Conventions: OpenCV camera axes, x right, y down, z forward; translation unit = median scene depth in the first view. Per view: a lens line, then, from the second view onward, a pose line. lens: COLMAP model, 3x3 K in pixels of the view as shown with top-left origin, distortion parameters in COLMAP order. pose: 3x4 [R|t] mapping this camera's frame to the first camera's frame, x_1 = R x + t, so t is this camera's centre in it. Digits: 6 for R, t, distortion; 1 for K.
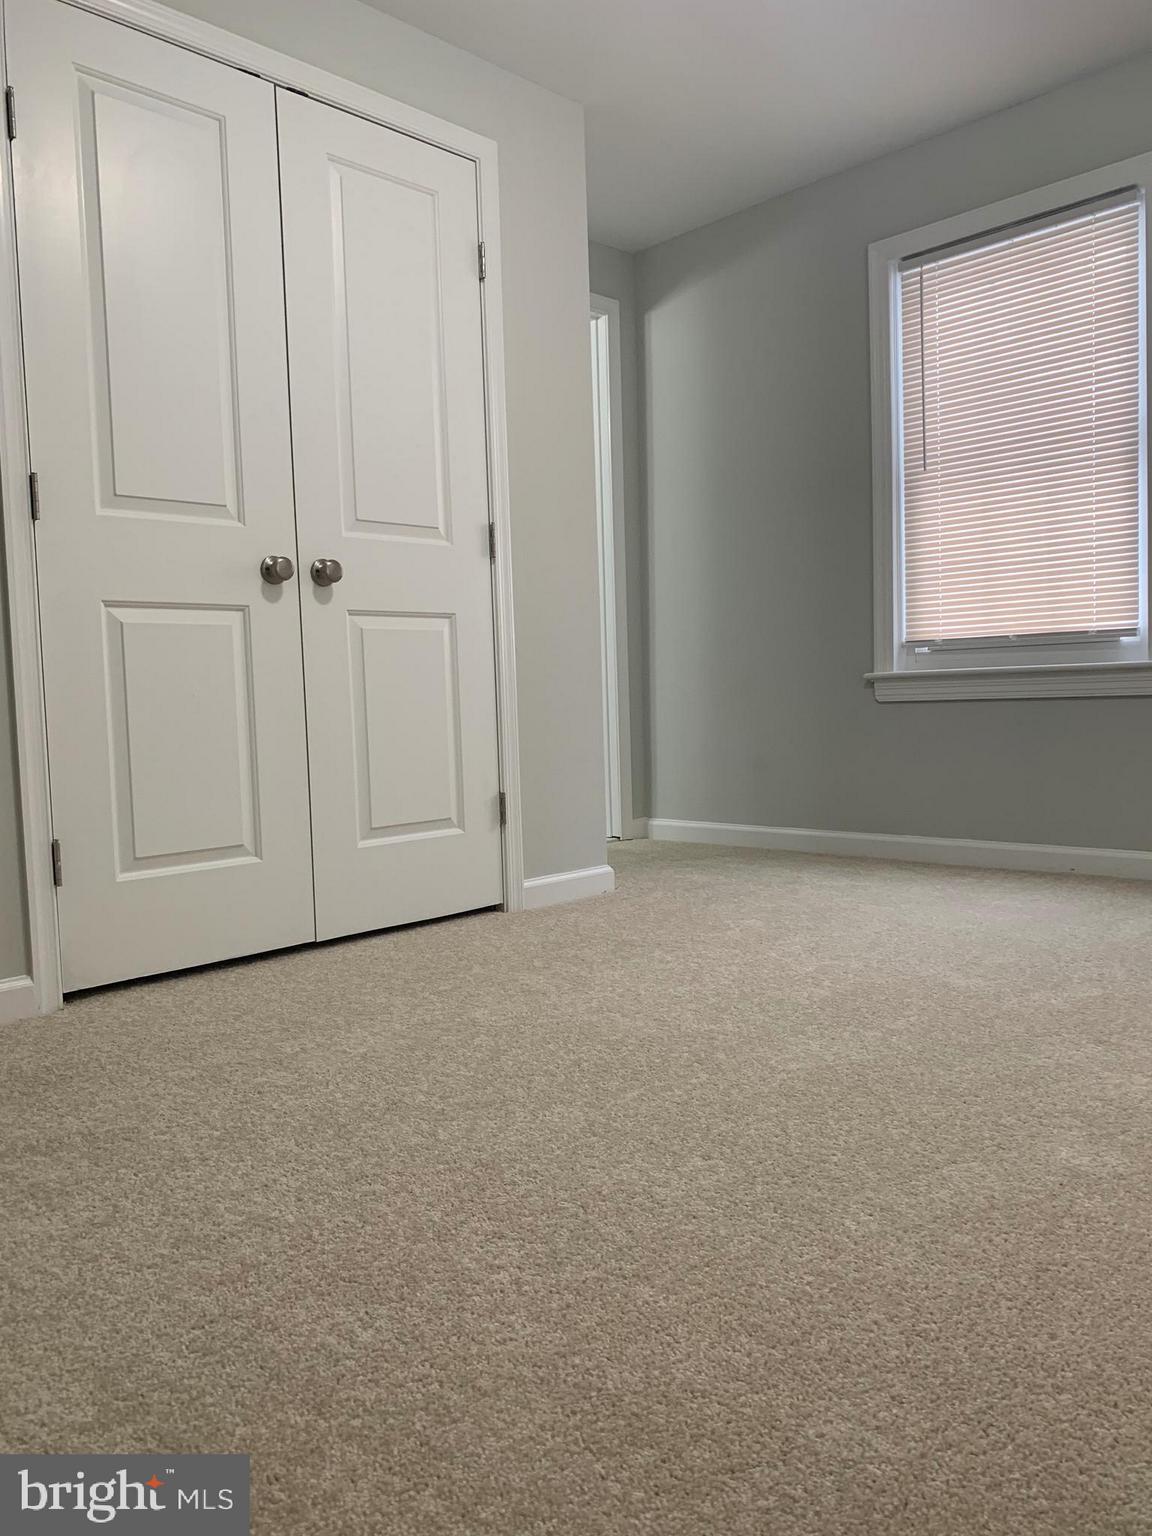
lens RADIAL K [[1170.1, 0, 570.5], [0, 1170.1, 753.7], [0, 0, 1]] dist [0.031042, -0.034010]
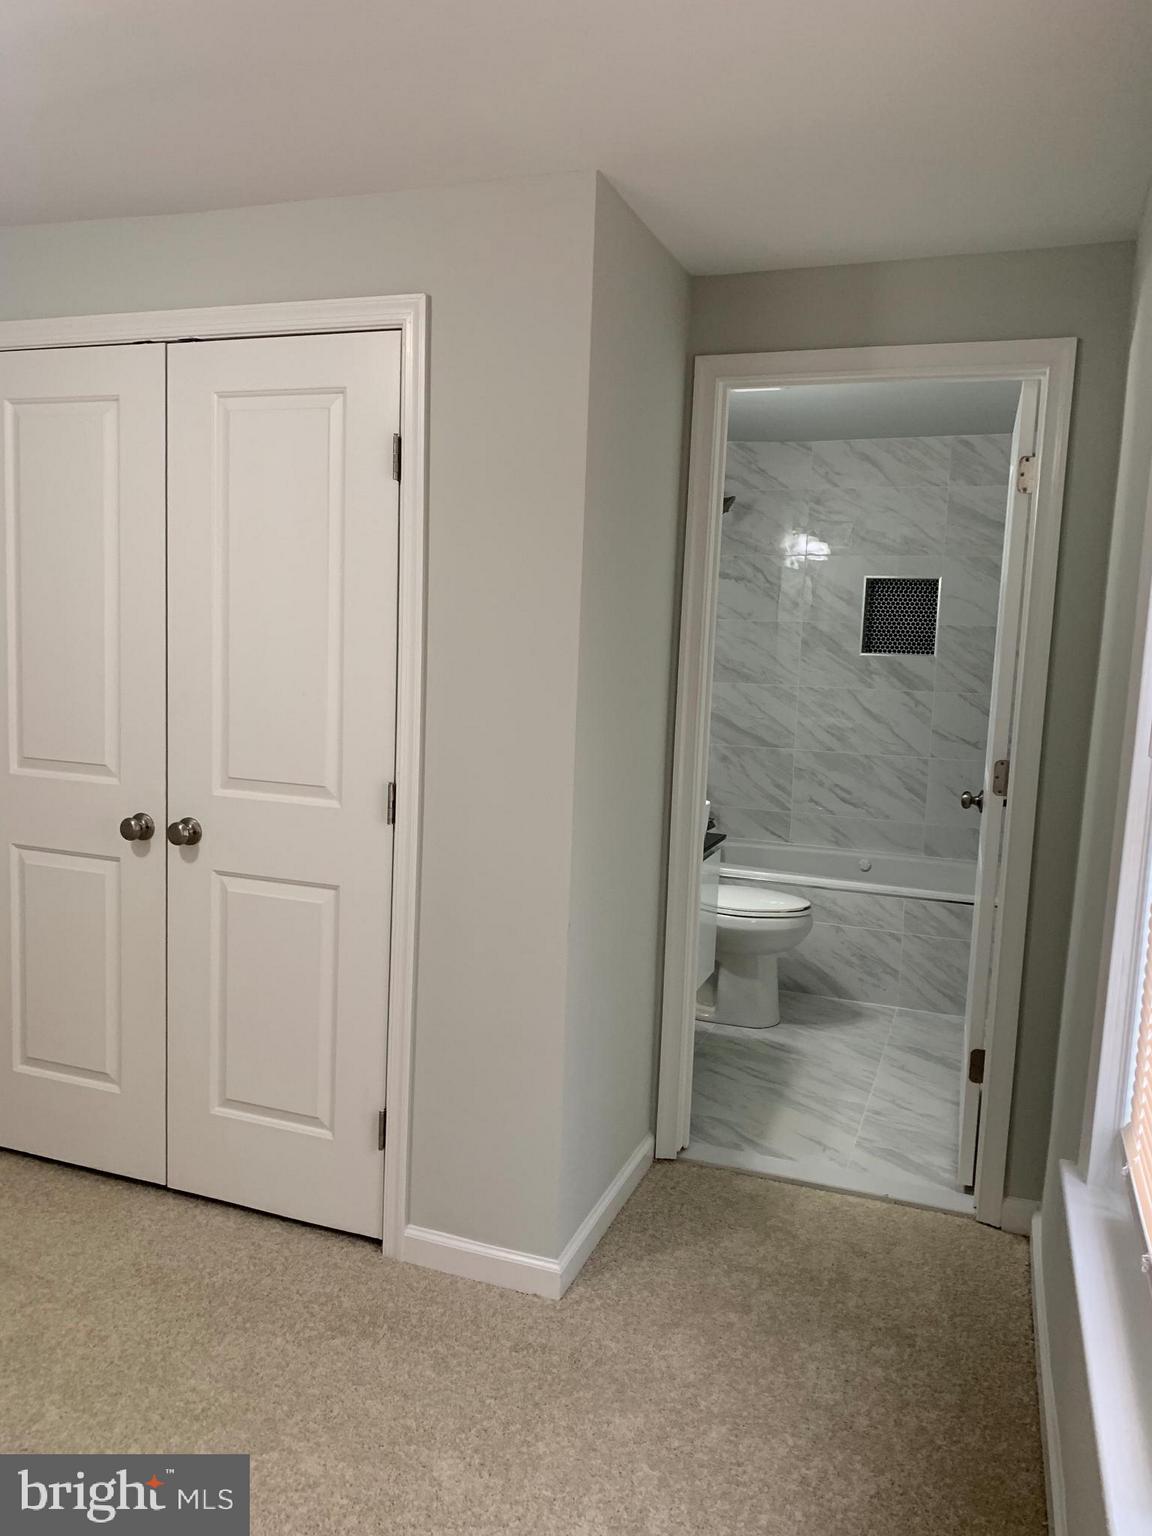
lens RADIAL K [[1172.5, 0, 576.6], [0, 1172.5, 749.7], [0, 0, 1]] dist [0.054337, -0.050681]
pose [[0.410827, 0.145480, -0.900031, 0.909558], [-0.100460, 0.988399, 0.113908, -0.418573], [0.906162, 0.043621, 0.420676, 1.002407]]
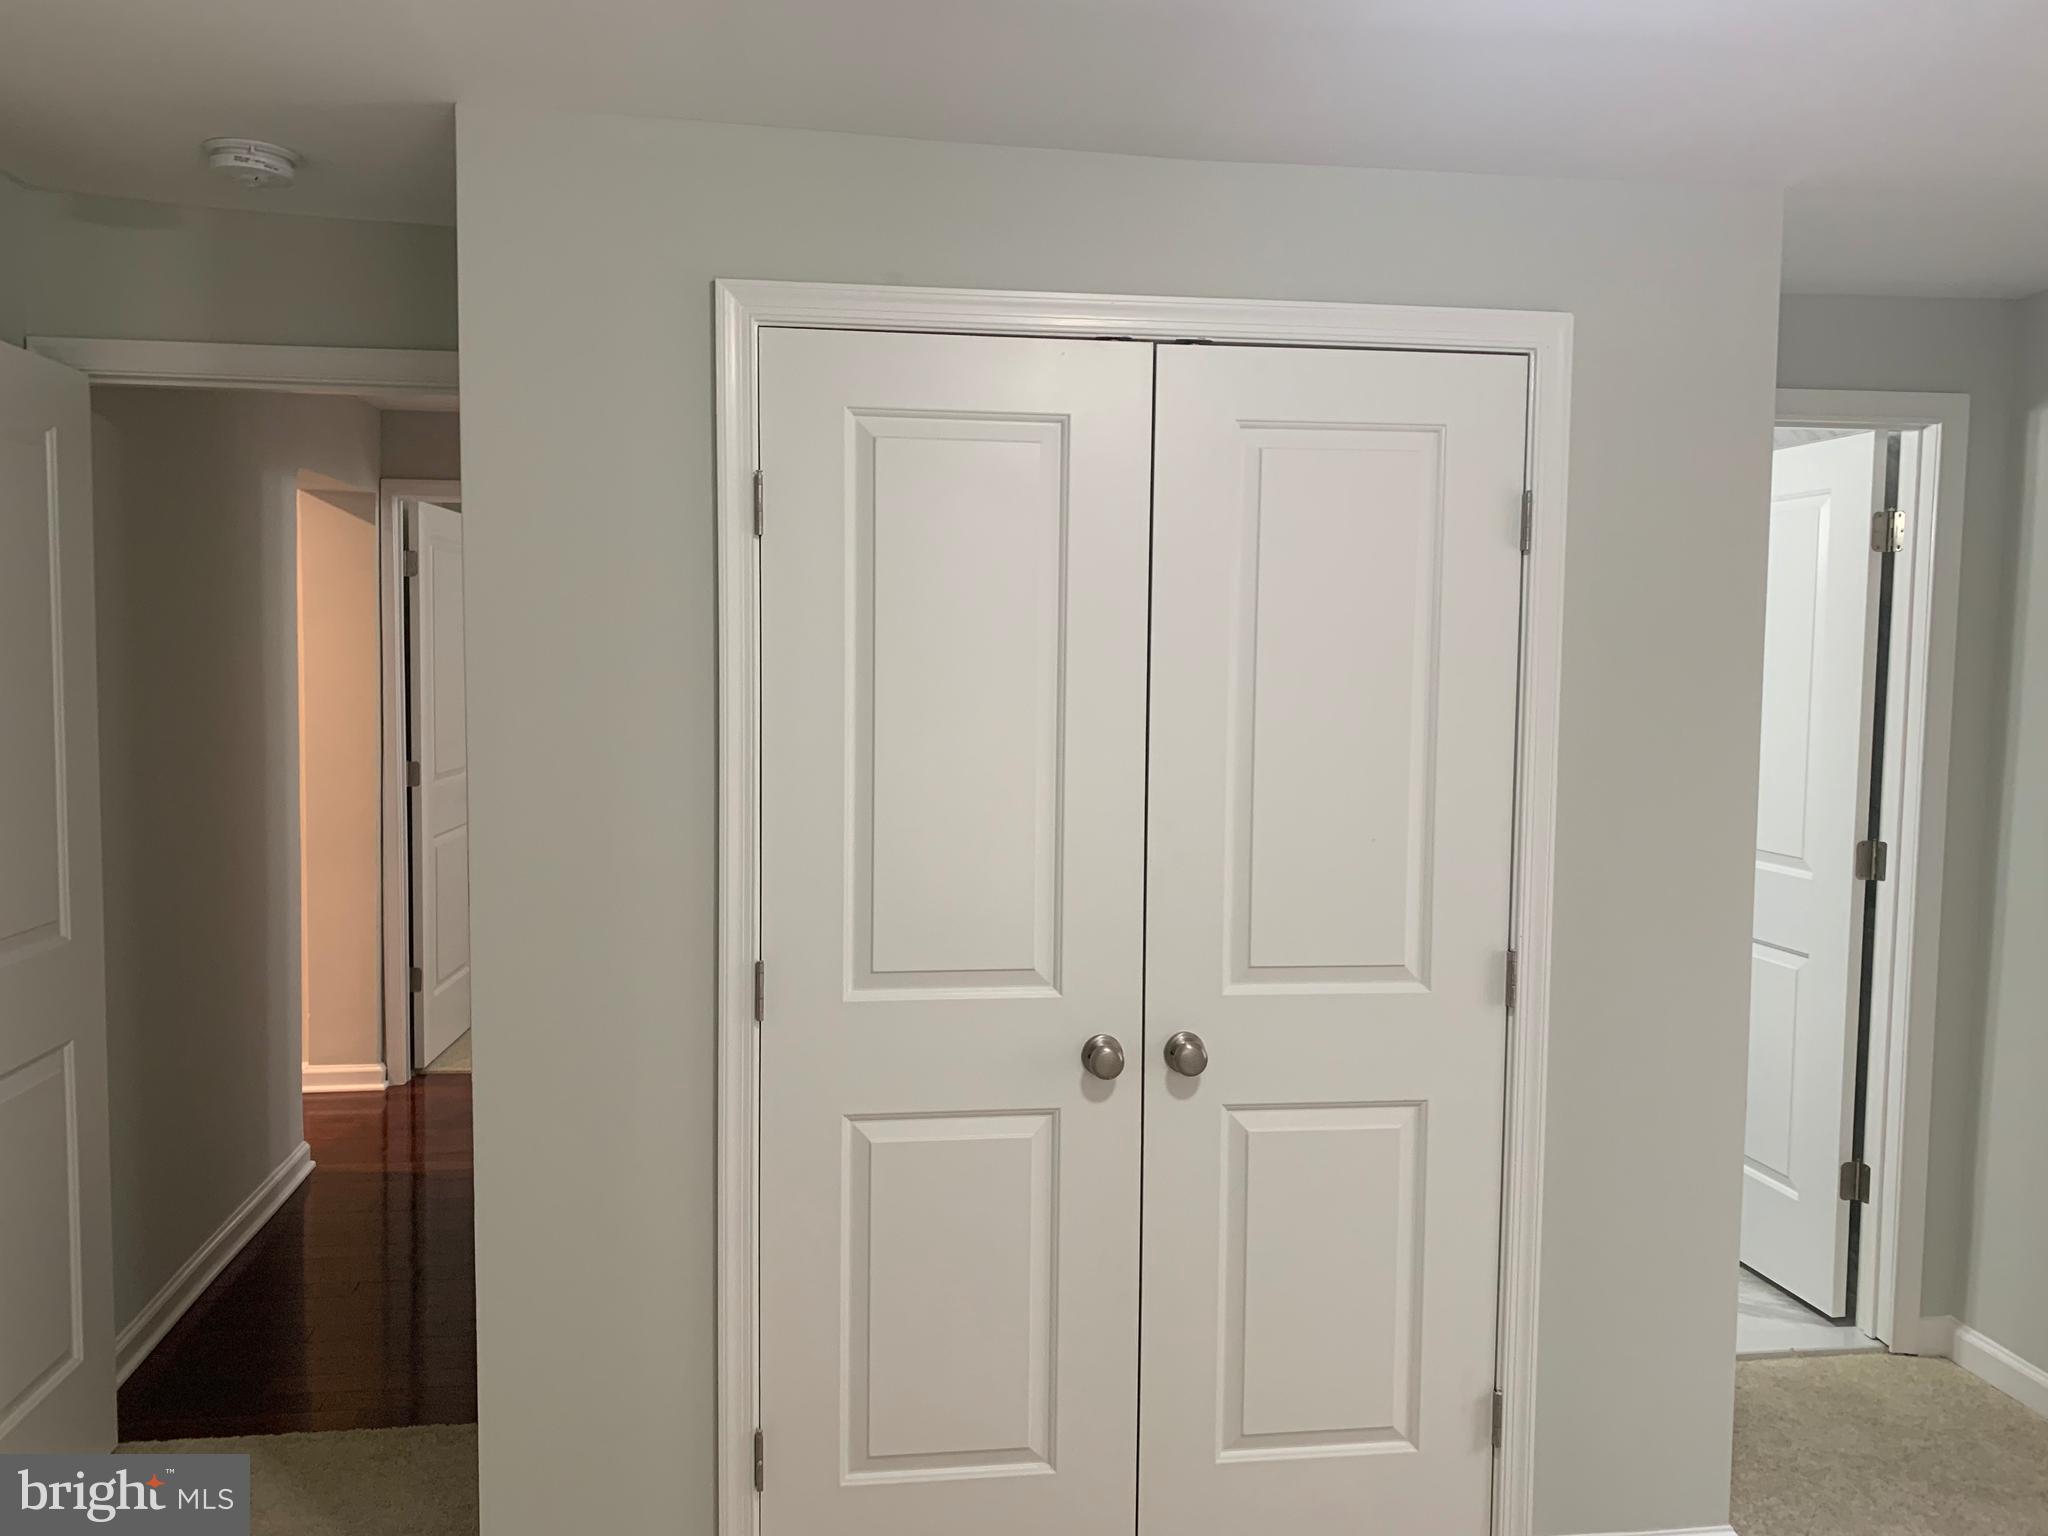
lens RADIAL K [[1563.4, 0, 1019.0], [0, 1563.4, 753.6], [0, 0, 1]] dist [0.054337, -0.050681]
pose [[0.797604, 0.084759, -0.597197, 0.262669], [-0.070032, 0.996395, 0.047883, -0.411095], [0.599102, 0.003631, 0.800664, 0.267438]]
